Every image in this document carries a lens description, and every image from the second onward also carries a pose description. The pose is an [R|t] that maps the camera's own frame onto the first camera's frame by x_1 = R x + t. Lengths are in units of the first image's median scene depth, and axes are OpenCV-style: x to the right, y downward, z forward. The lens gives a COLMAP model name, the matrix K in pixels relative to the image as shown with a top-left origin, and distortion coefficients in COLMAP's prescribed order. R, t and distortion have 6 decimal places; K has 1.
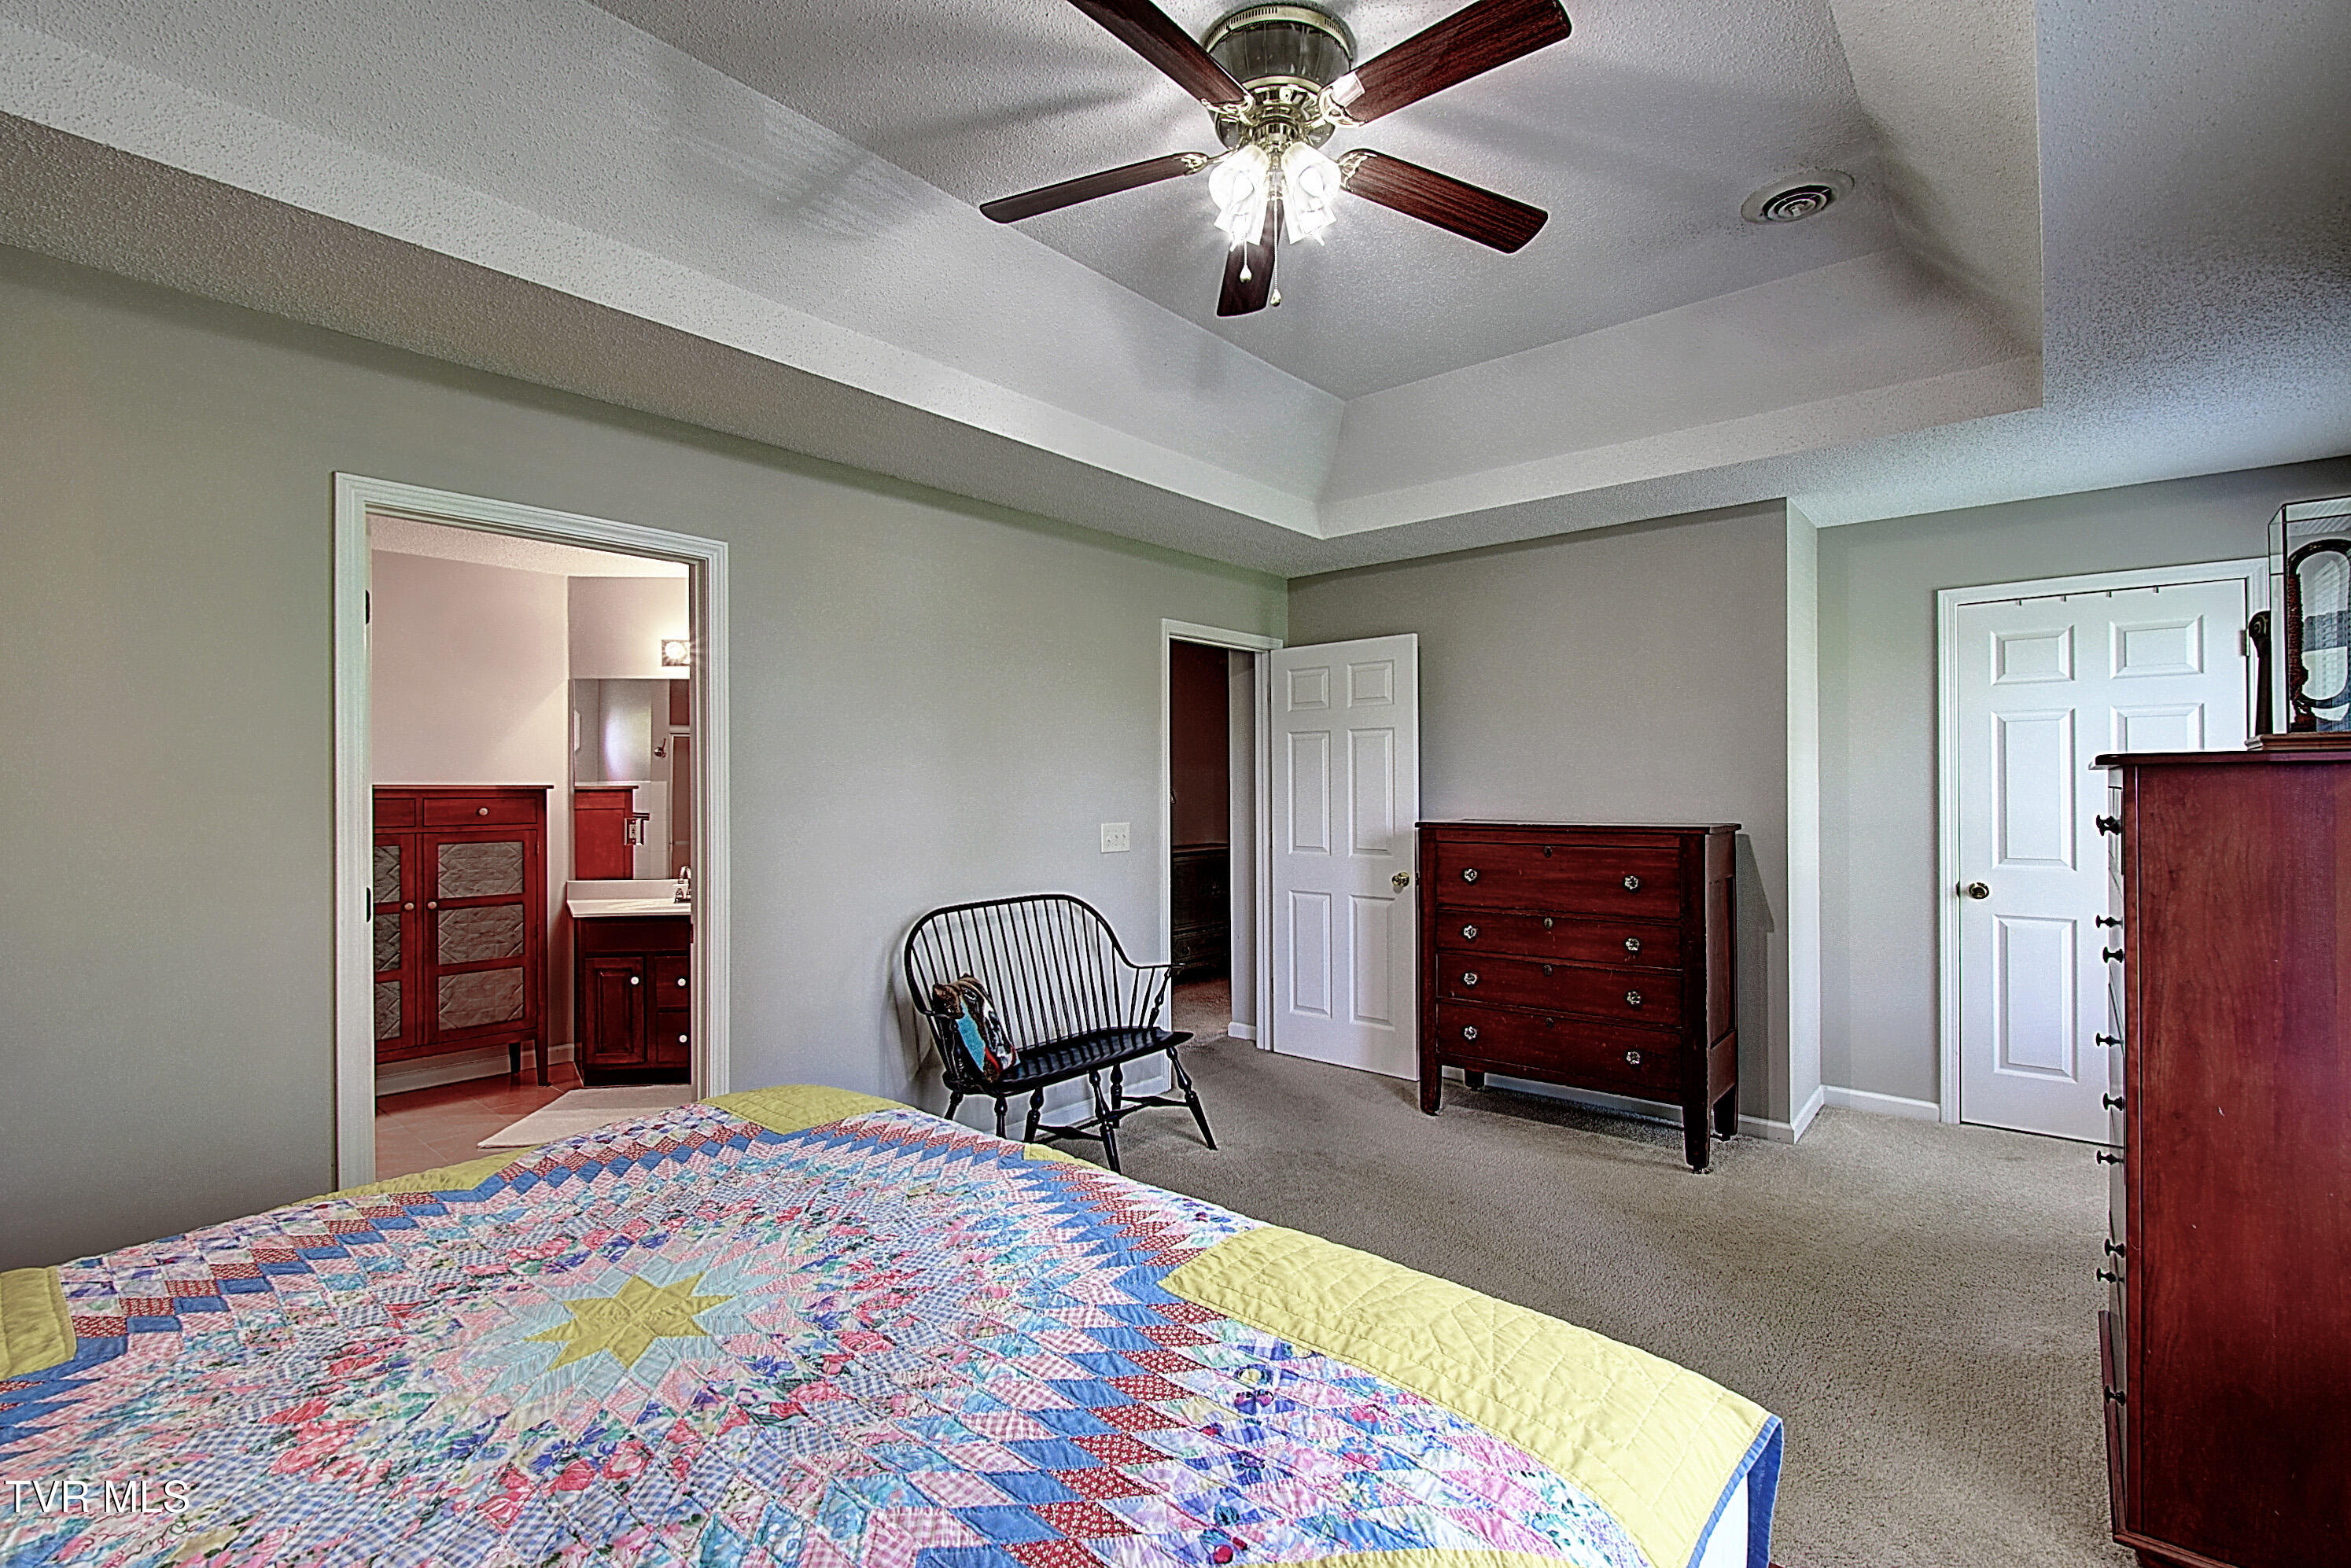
lens RADIAL K [[1045.0, 0, 1189.6], [0, 1045.0, 784.3], [0, 0, 1]] dist [-0.003601, -0.000997]
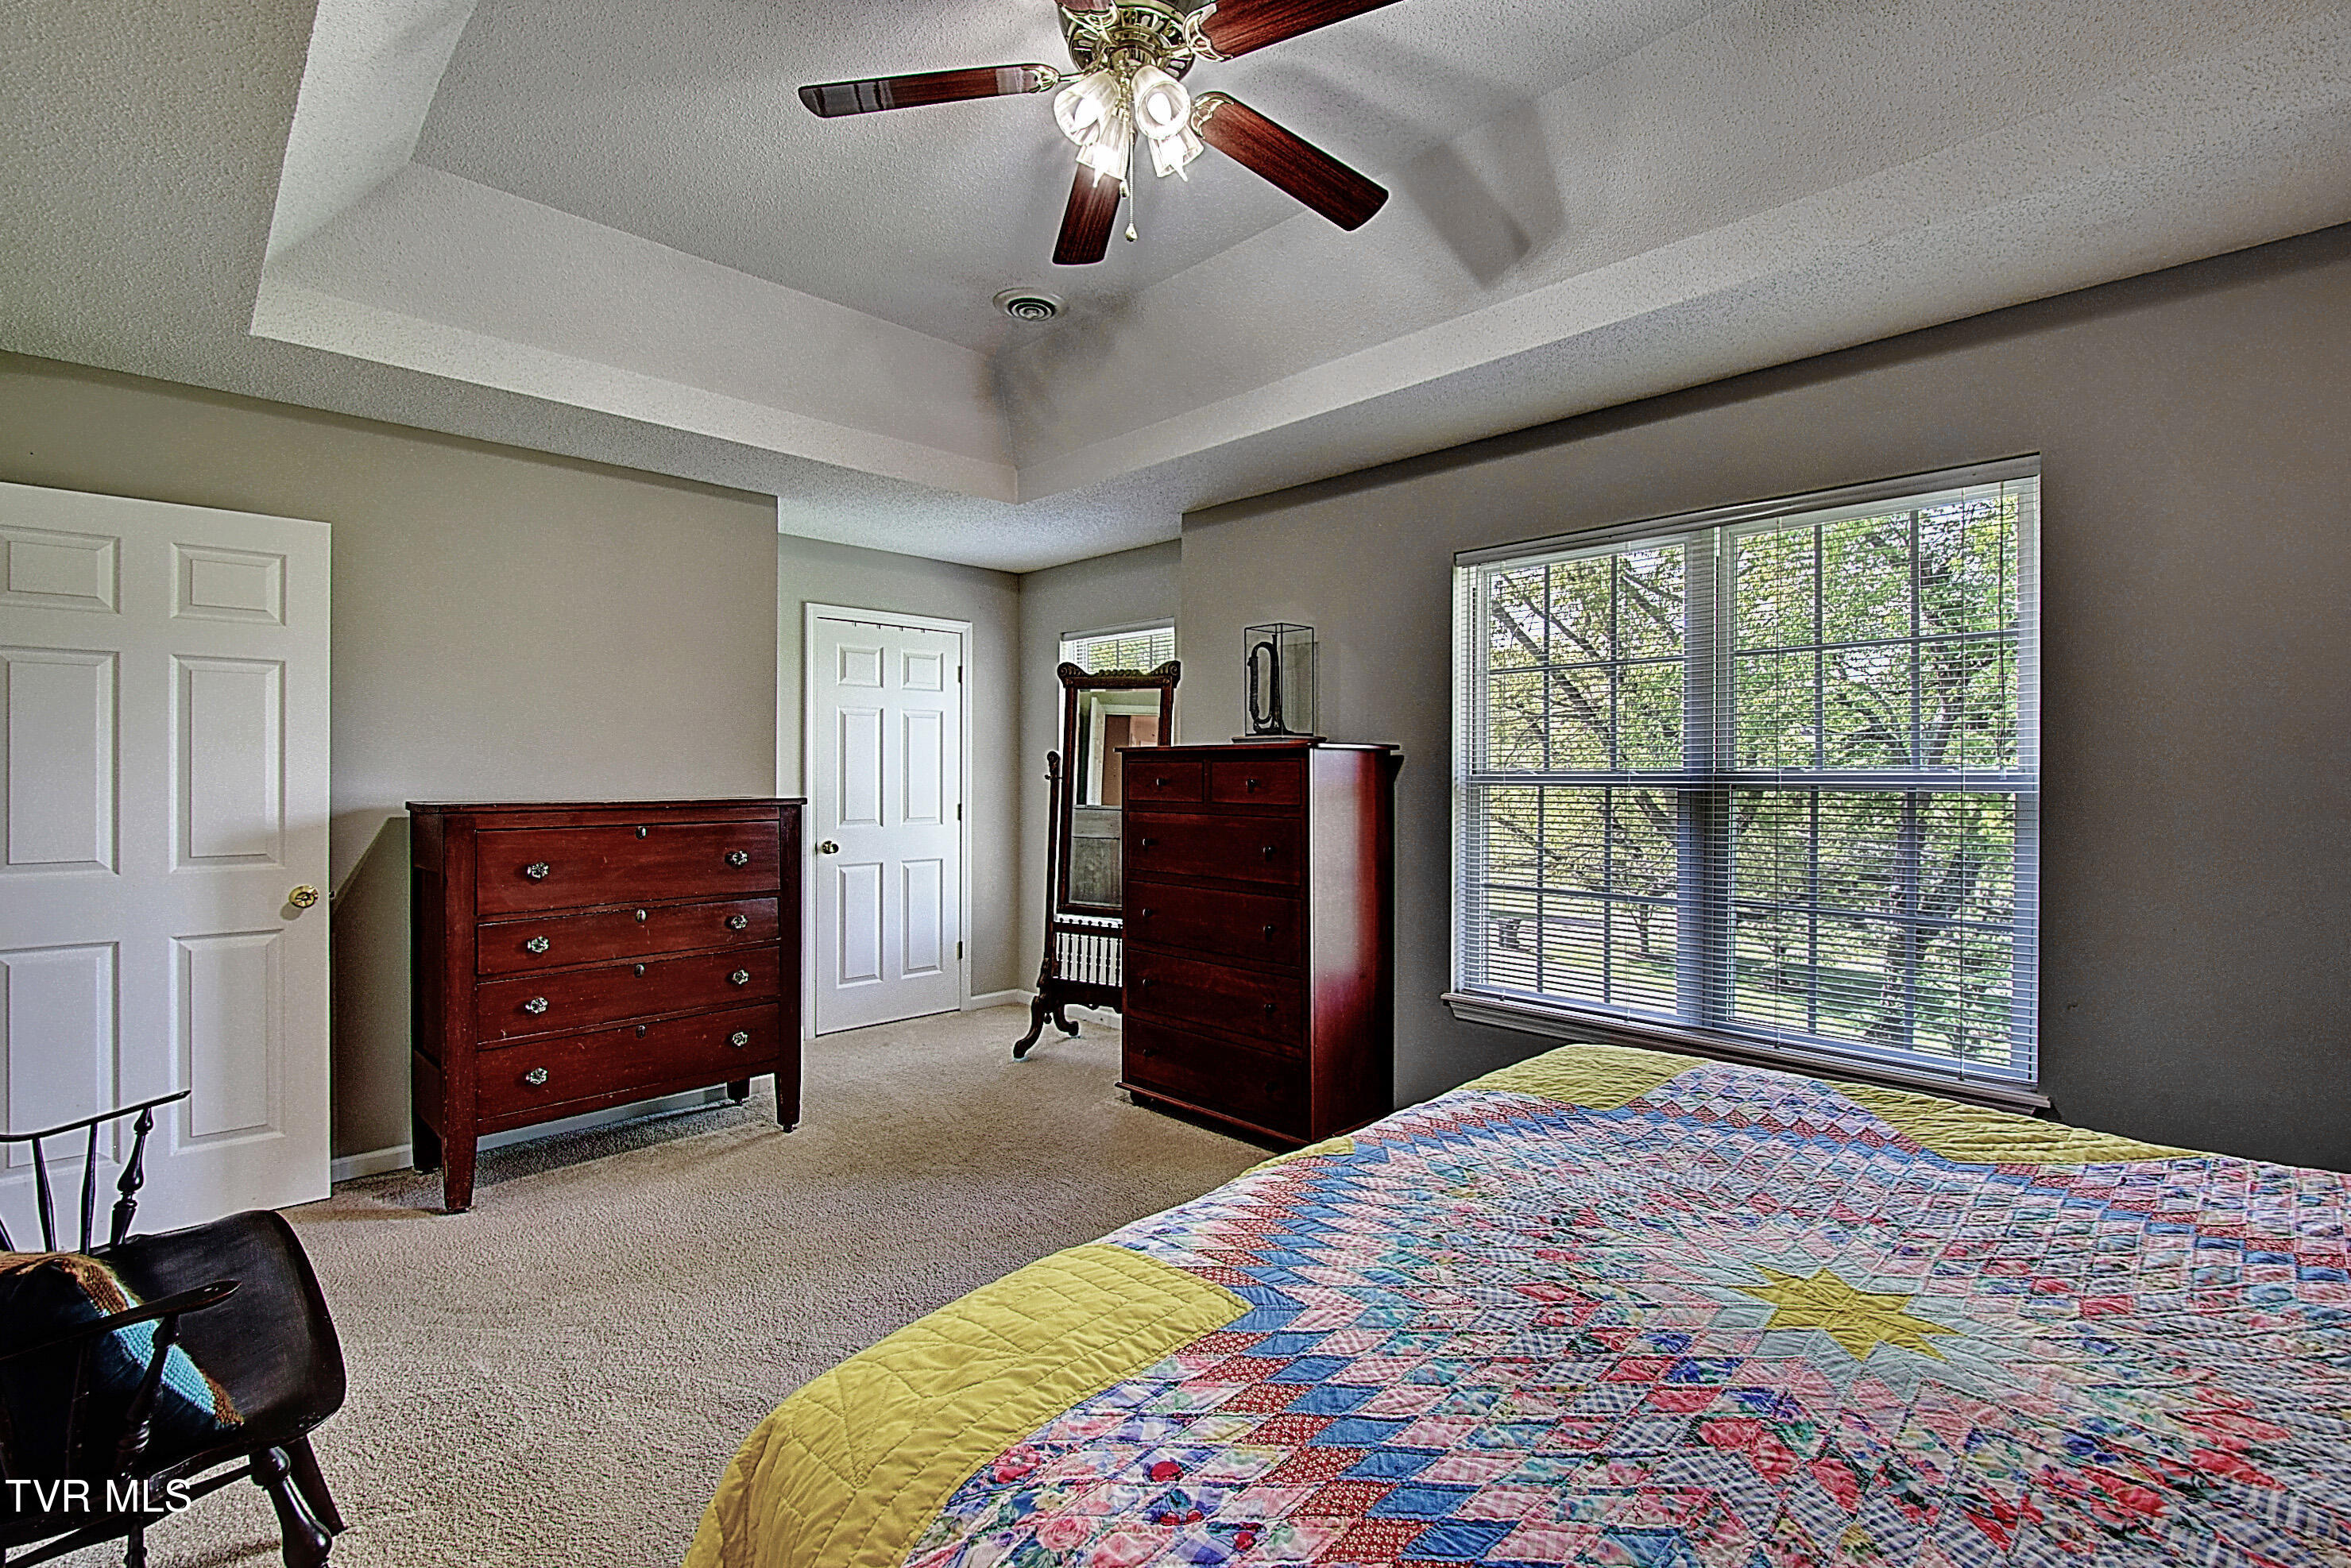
lens RADIAL K [[1044.9, 0, 1189.3], [0, 1044.9, 779.4], [0, 0, 1]] dist [-0.003601, -0.000997]
pose [[0.082996, -0.000461, 0.996550, -0.480978], [-0.004594, 0.999989, 0.000845, 0.017853], [-0.996539, -0.004649, 0.082993, 0.484729]]
